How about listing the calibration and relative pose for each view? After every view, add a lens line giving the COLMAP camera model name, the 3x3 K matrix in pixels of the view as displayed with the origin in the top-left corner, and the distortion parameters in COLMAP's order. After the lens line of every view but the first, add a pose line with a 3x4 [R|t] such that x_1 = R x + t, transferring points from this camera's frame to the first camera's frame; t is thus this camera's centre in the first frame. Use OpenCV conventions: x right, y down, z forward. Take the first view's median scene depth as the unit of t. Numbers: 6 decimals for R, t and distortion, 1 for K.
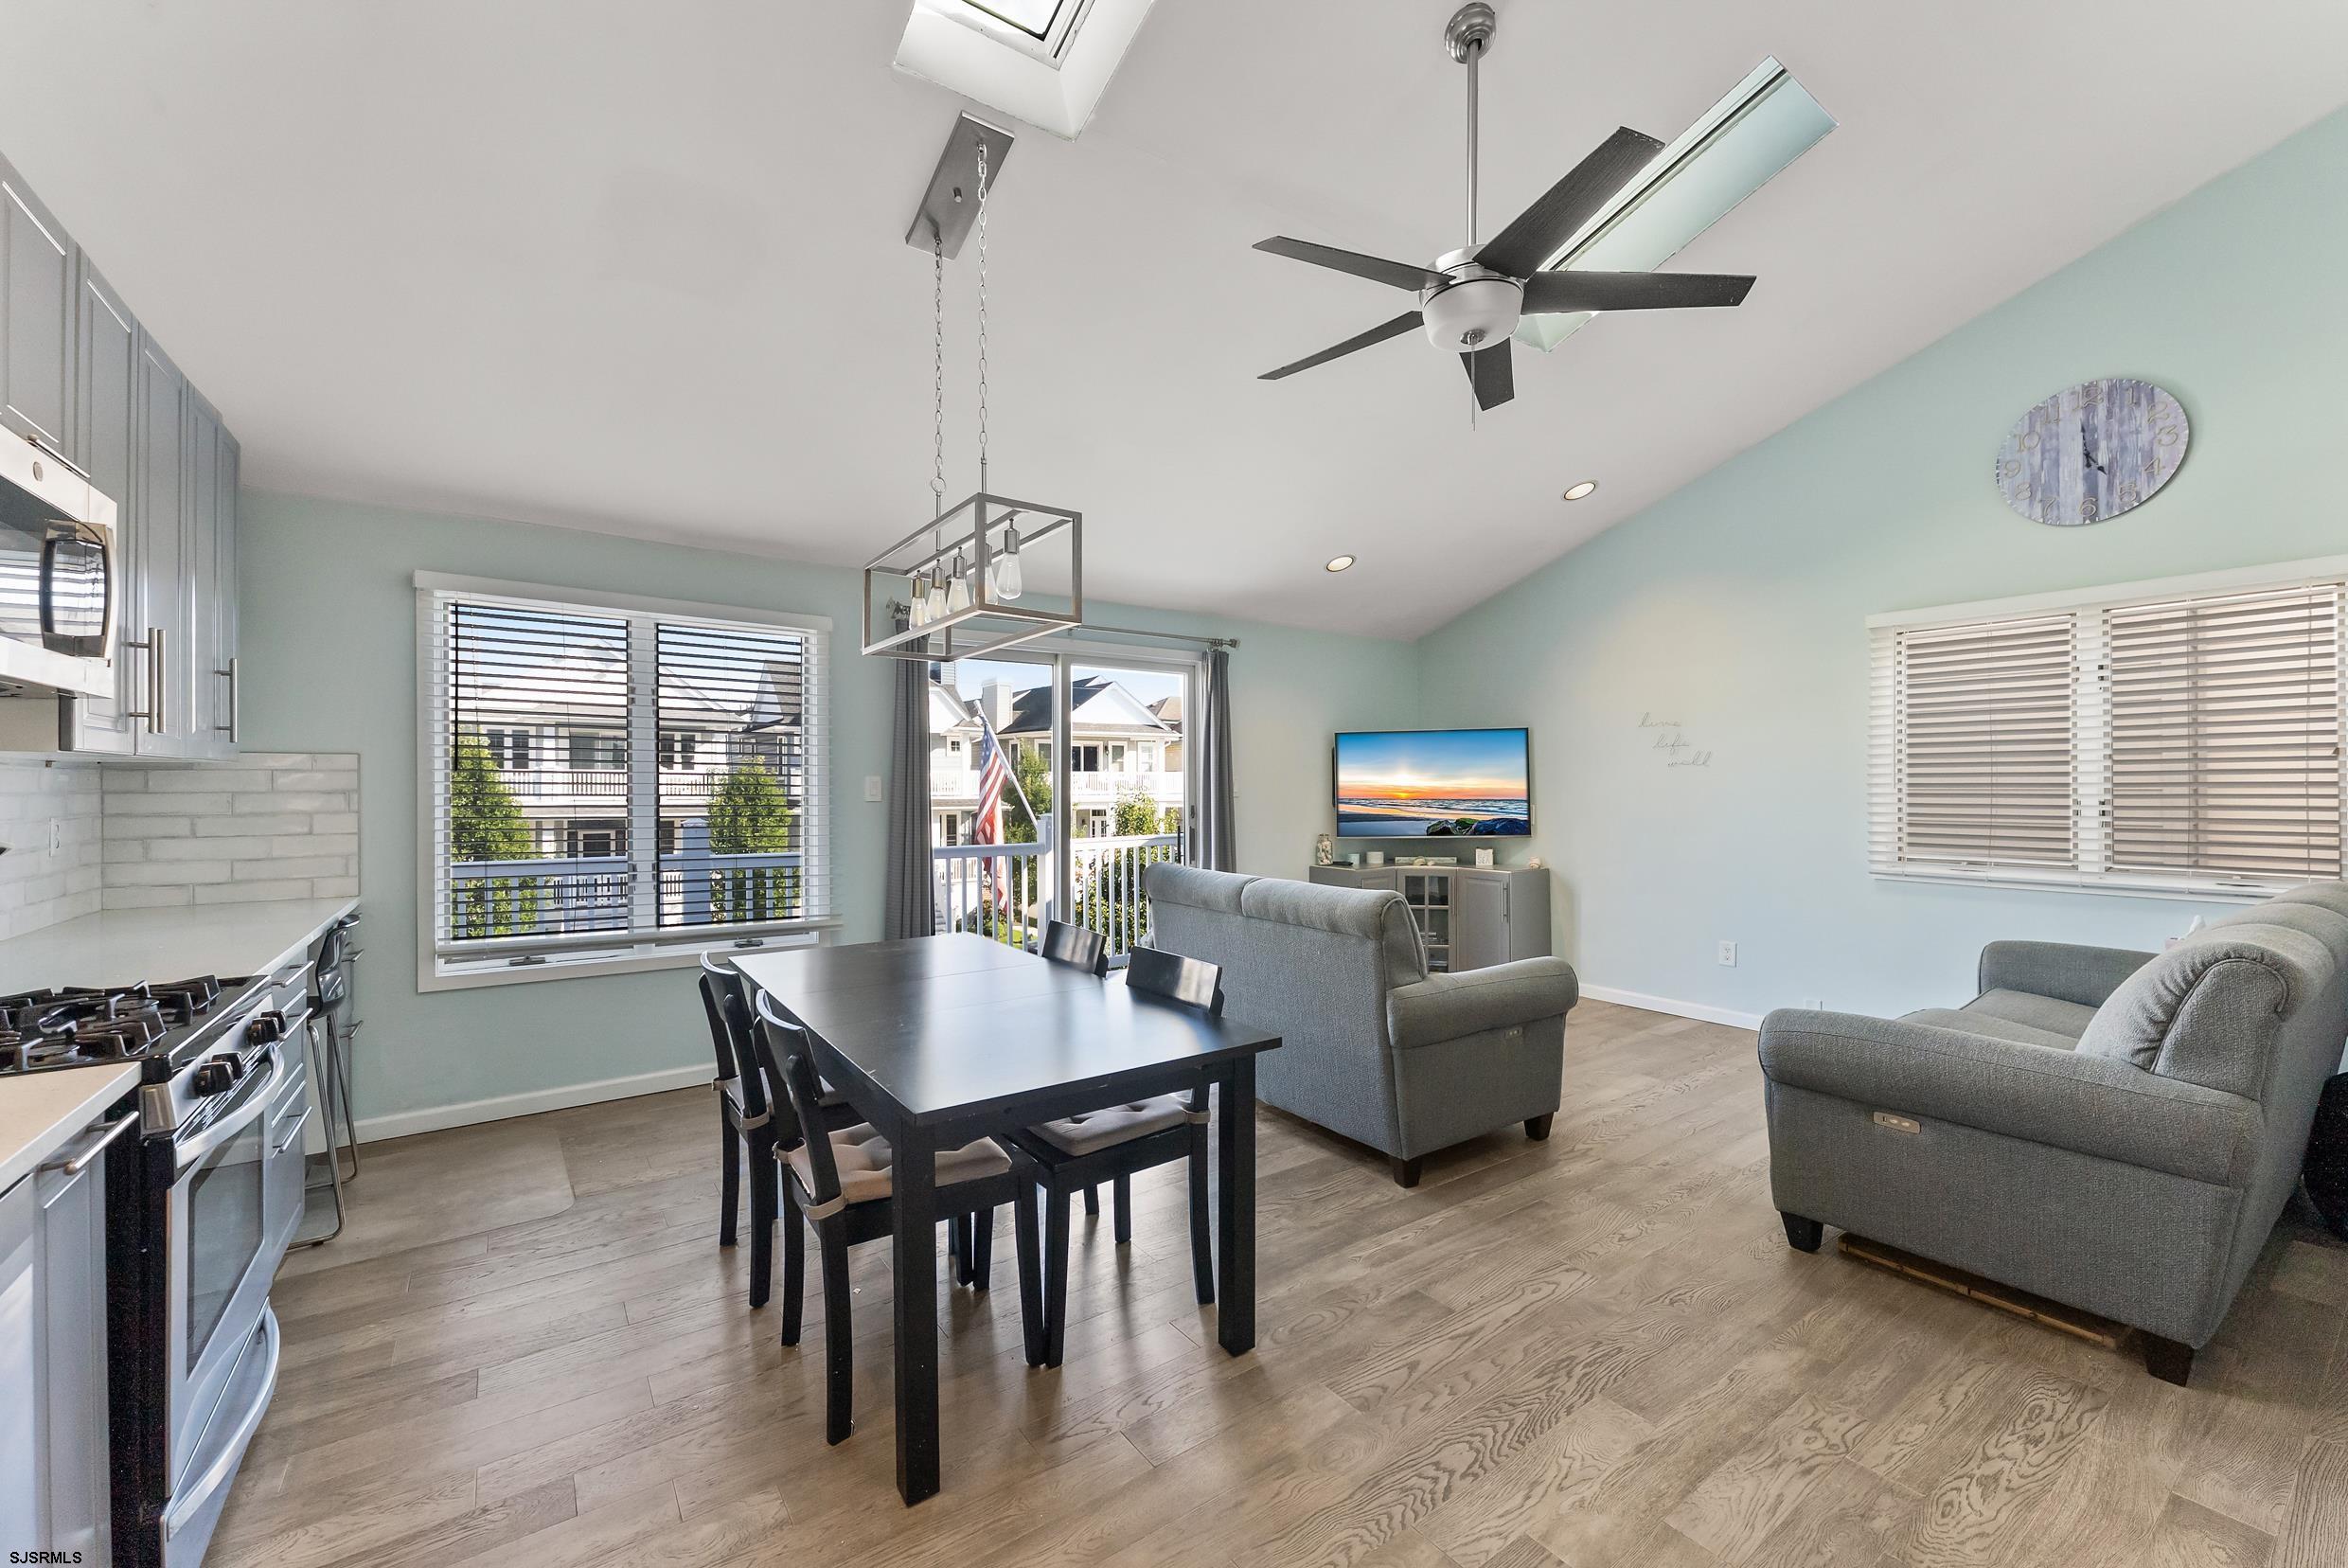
lens RADIAL K [[936.7, 0, 1177.6], [0, 936.7, 794.3], [0, 0, 1]] dist [-0.001253, -0.000043]
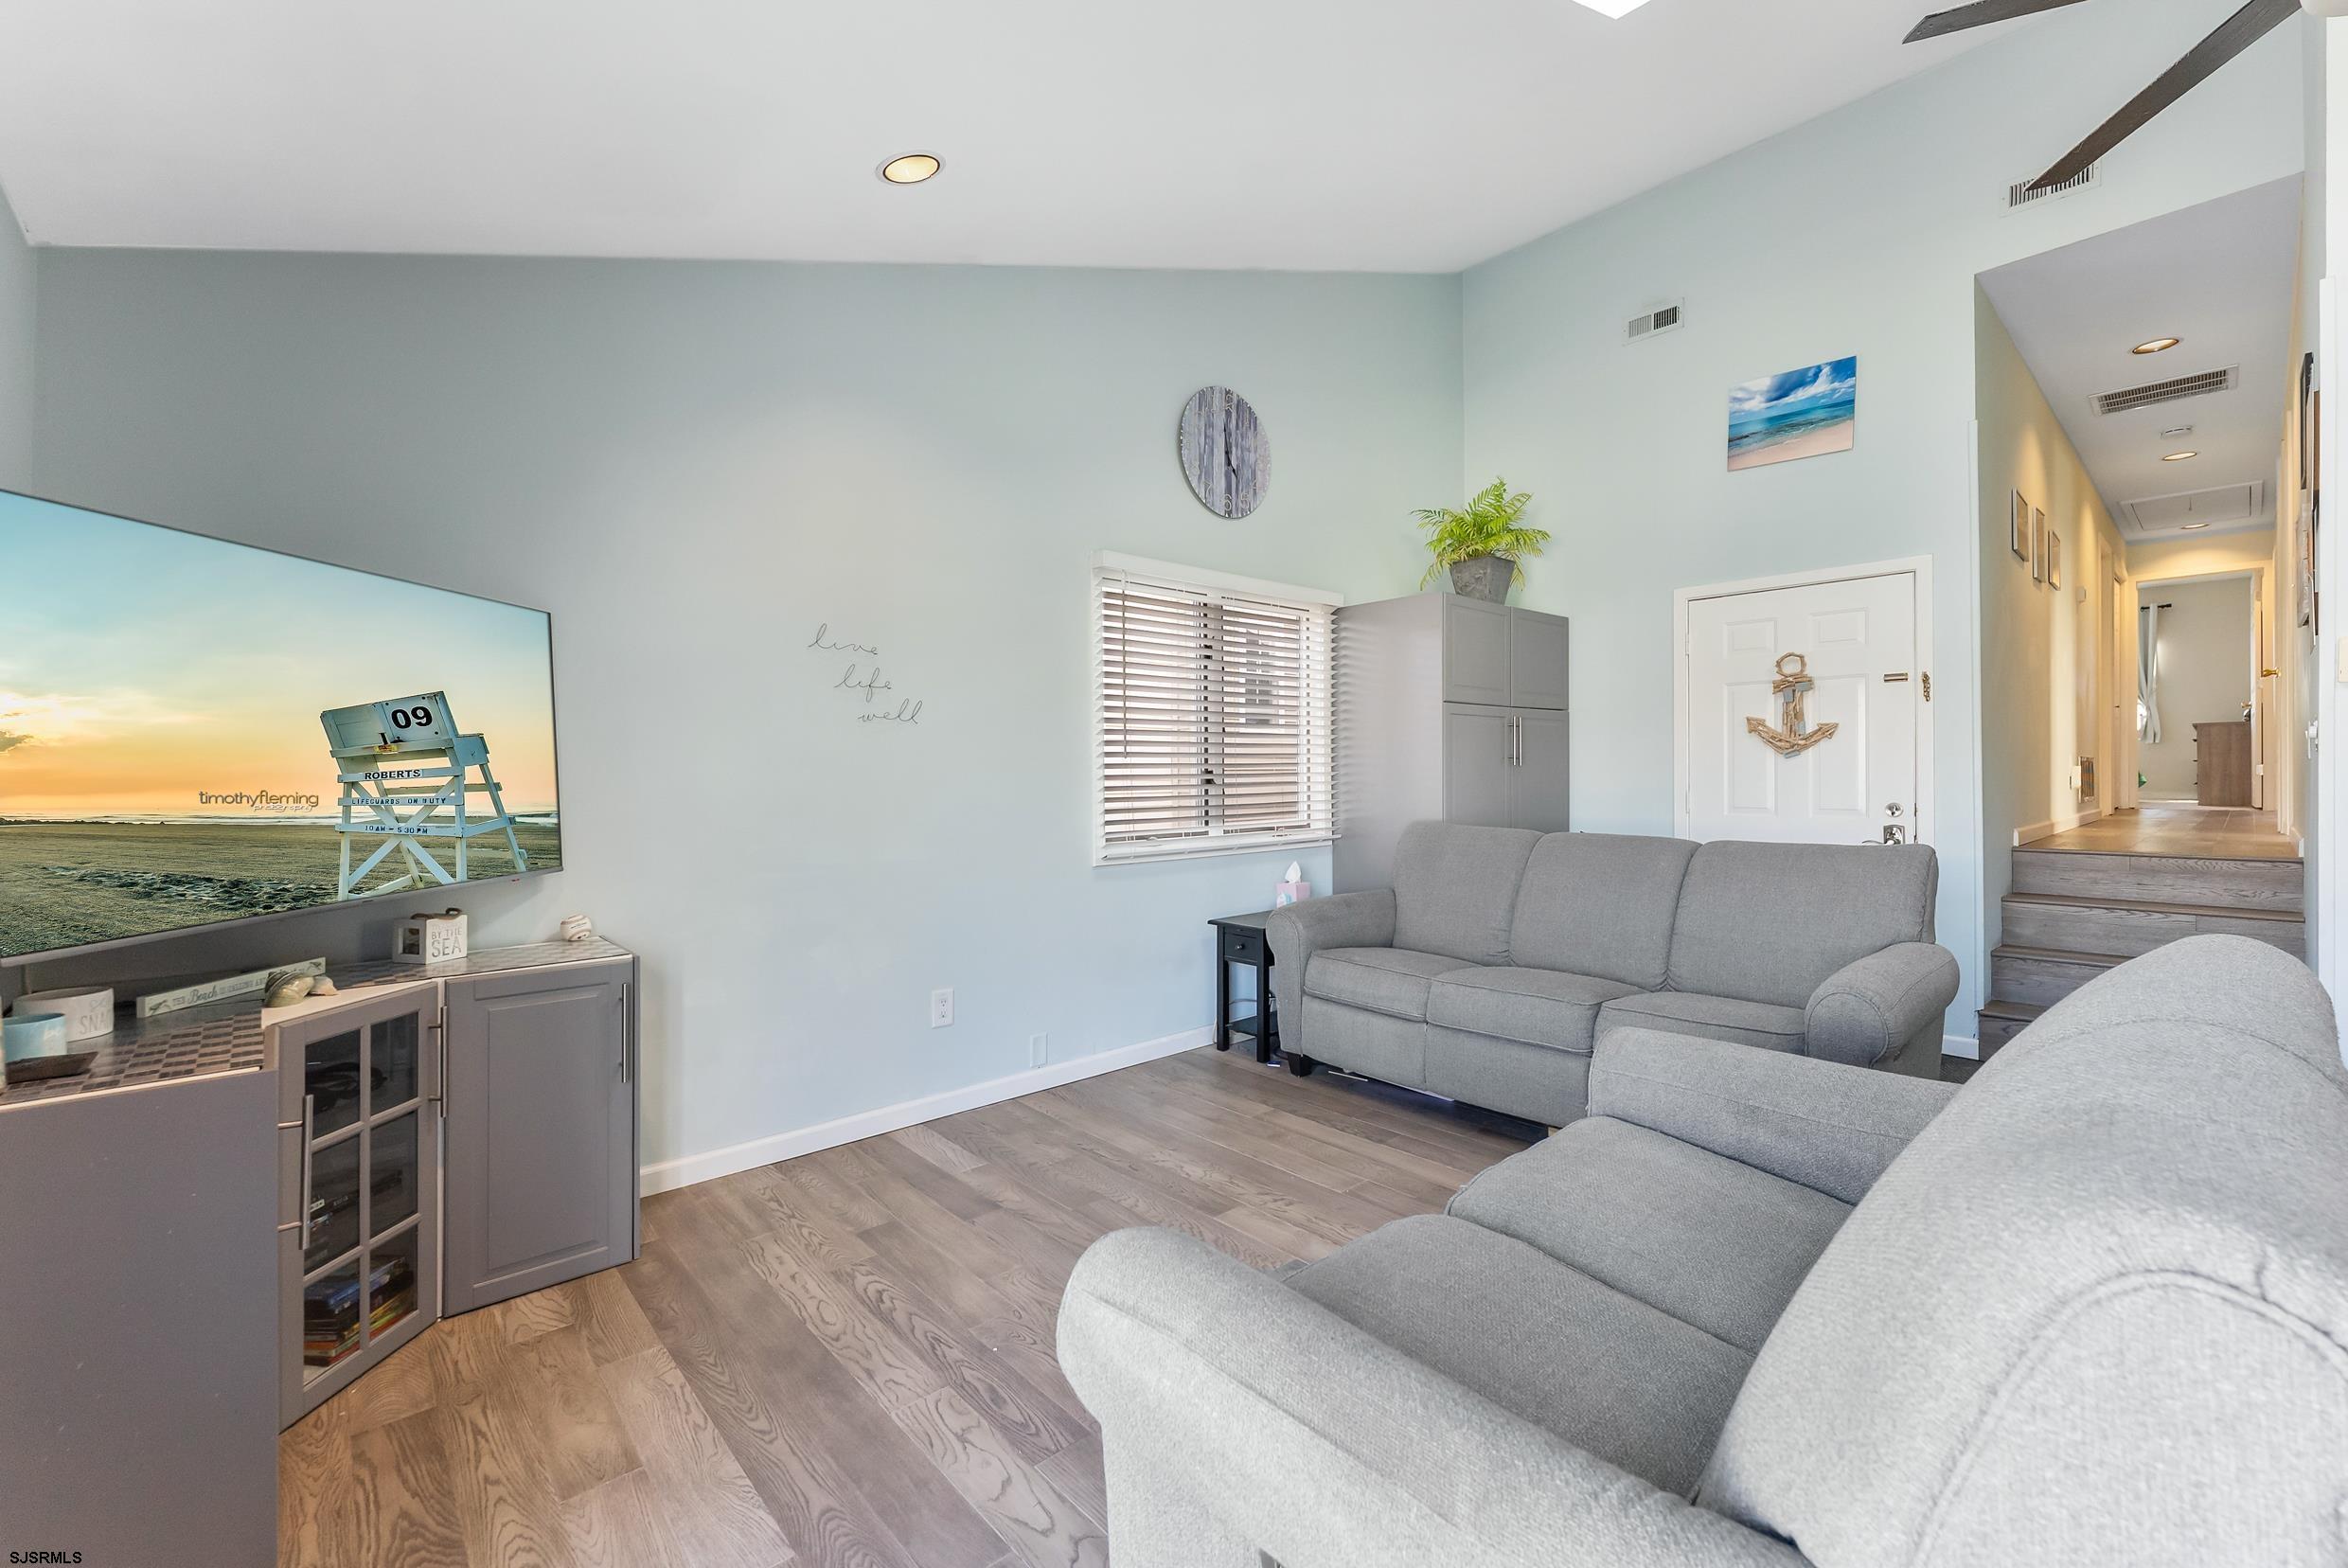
lens RADIAL K [[966.9, 0, 1175.0], [0, 966.9, 766.3], [0, 0, 1]] dist [-0.003049, -0.000851]
pose [[-0.109092, 0.012797, 0.993949, -0.136370], [0.019466, 0.999753, -0.010735, 0.012694], [-0.993841, 0.018177, -0.109314, 1.156238]]
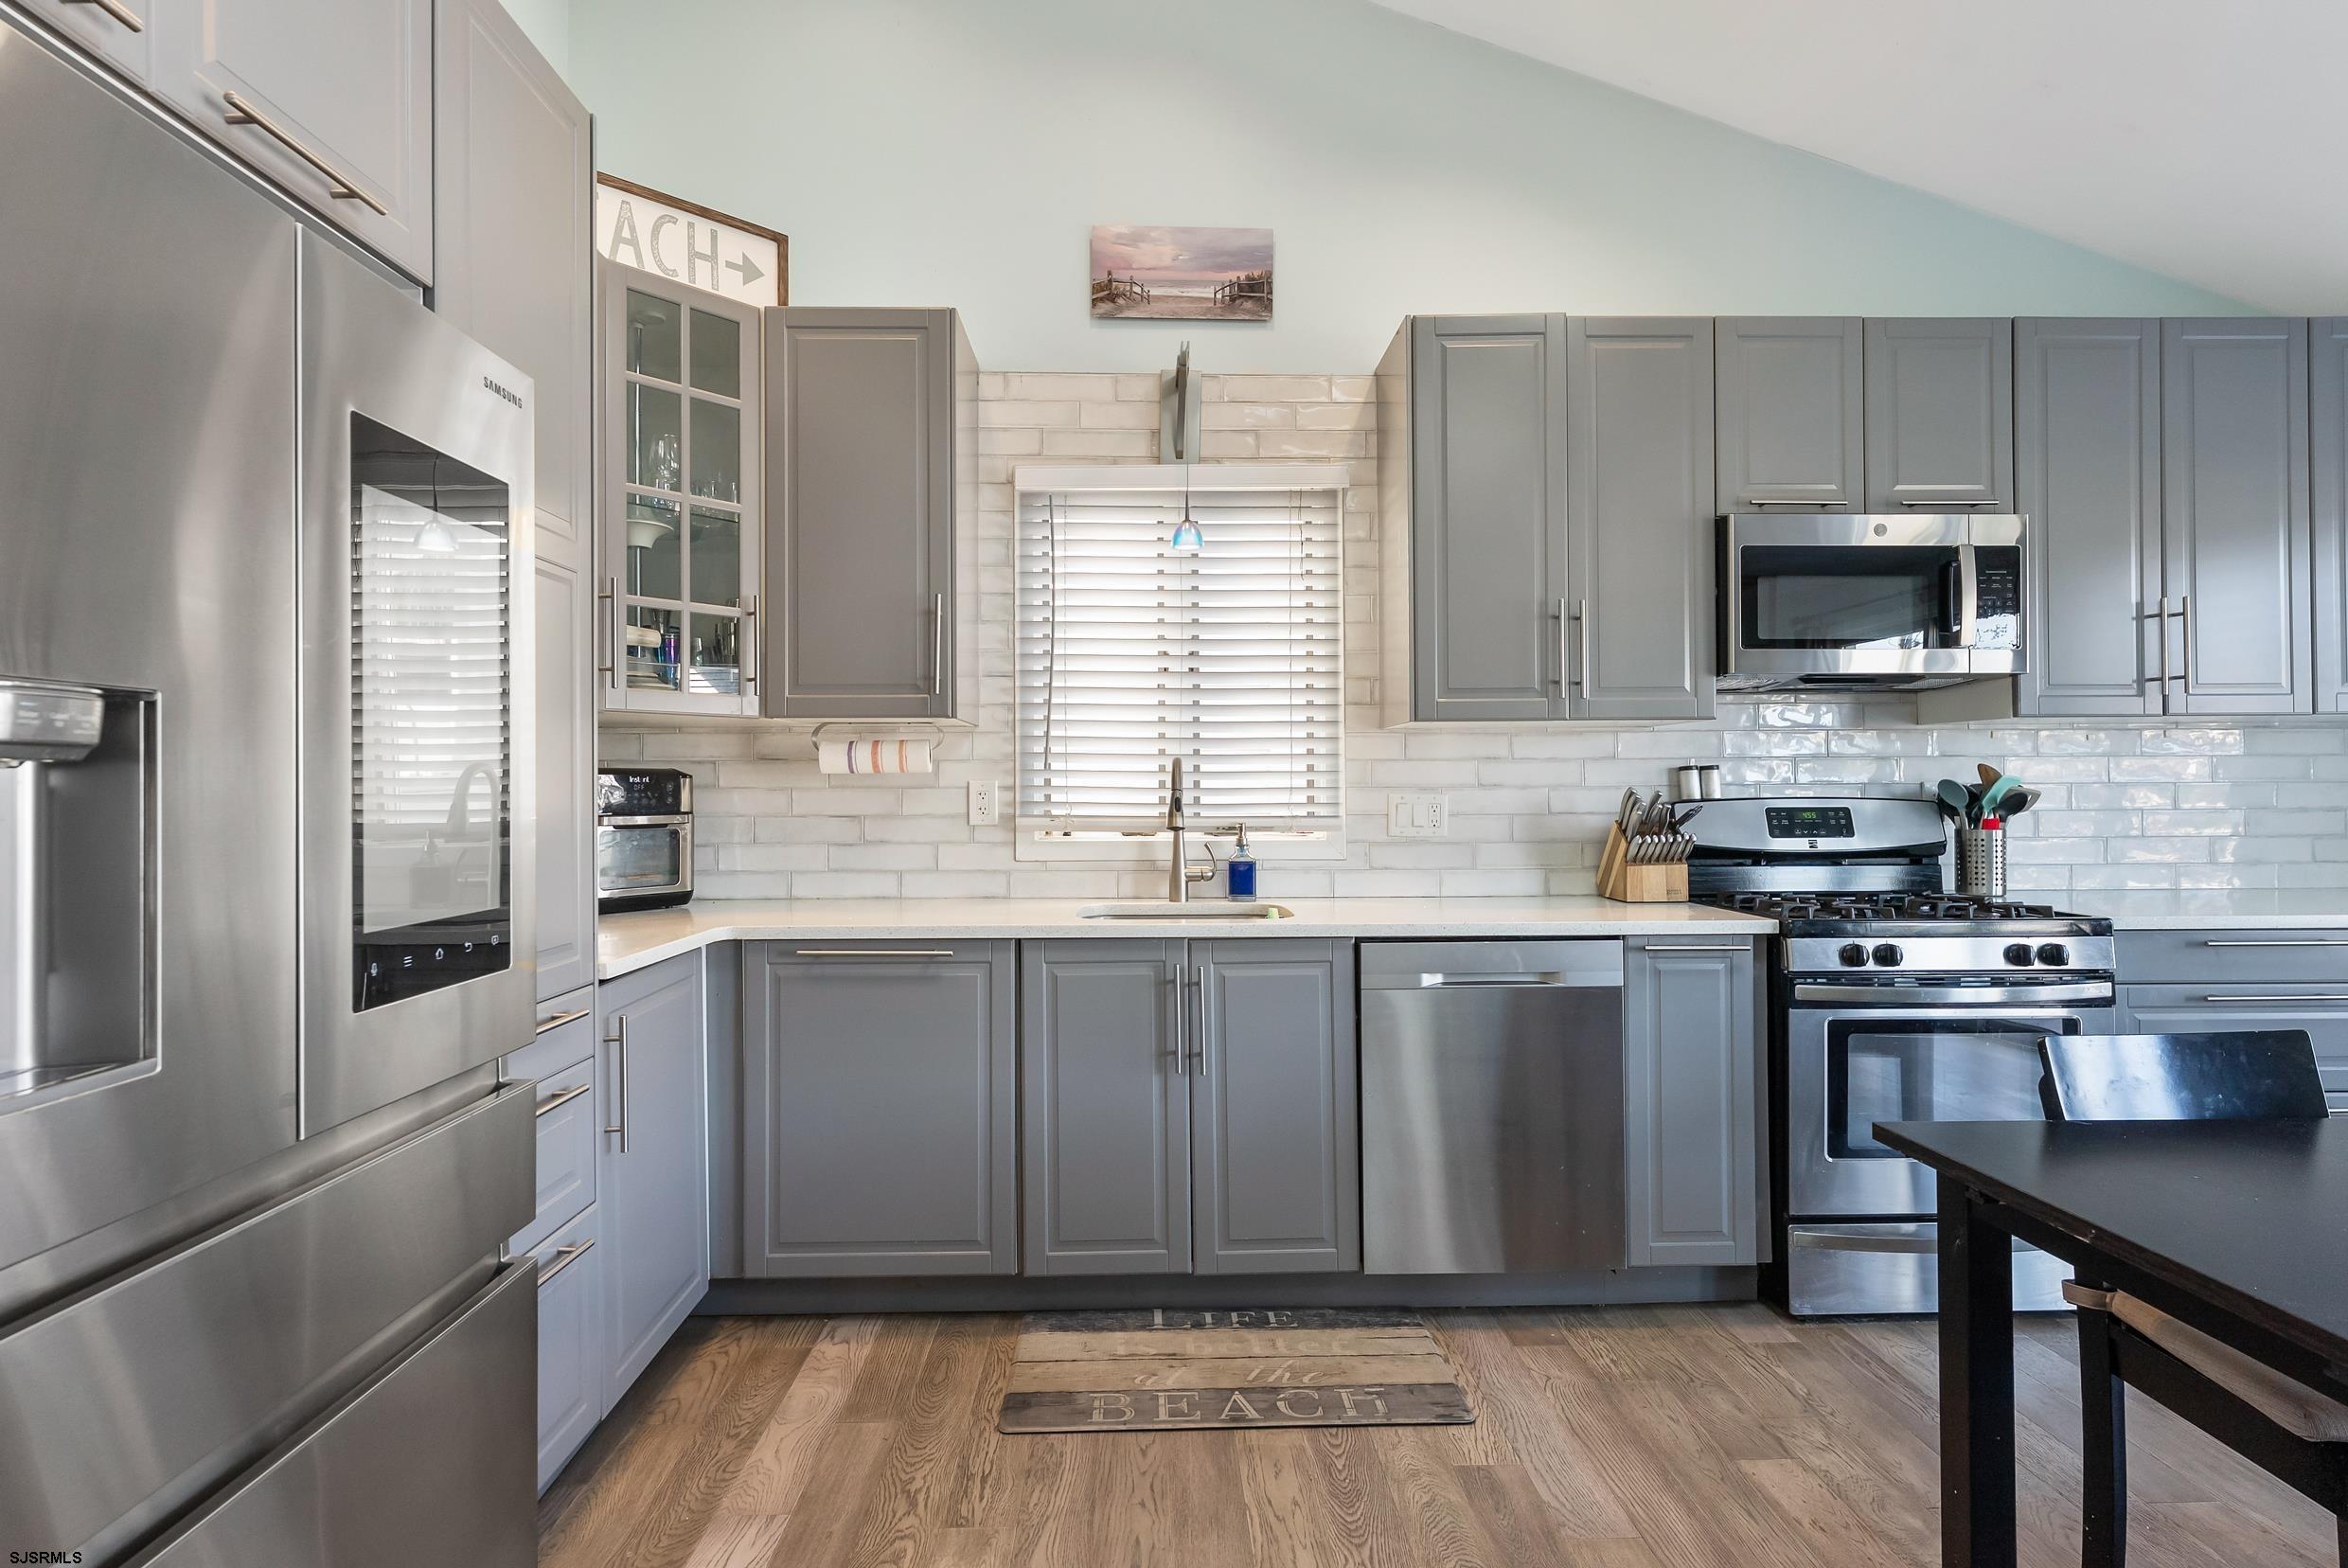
lens RADIAL K [[1191.0, 0, 1166.9], [0, 1191.0, 776.5], [0, 0, 1]] dist [0.001217, 0.000026]
pose [[-0.559480, -0.002500, -0.828840, 0.370851], [-0.002599, 0.999996, -0.001262, 0.018332], [0.828840, 0.001448, -0.559484, 0.433020]]
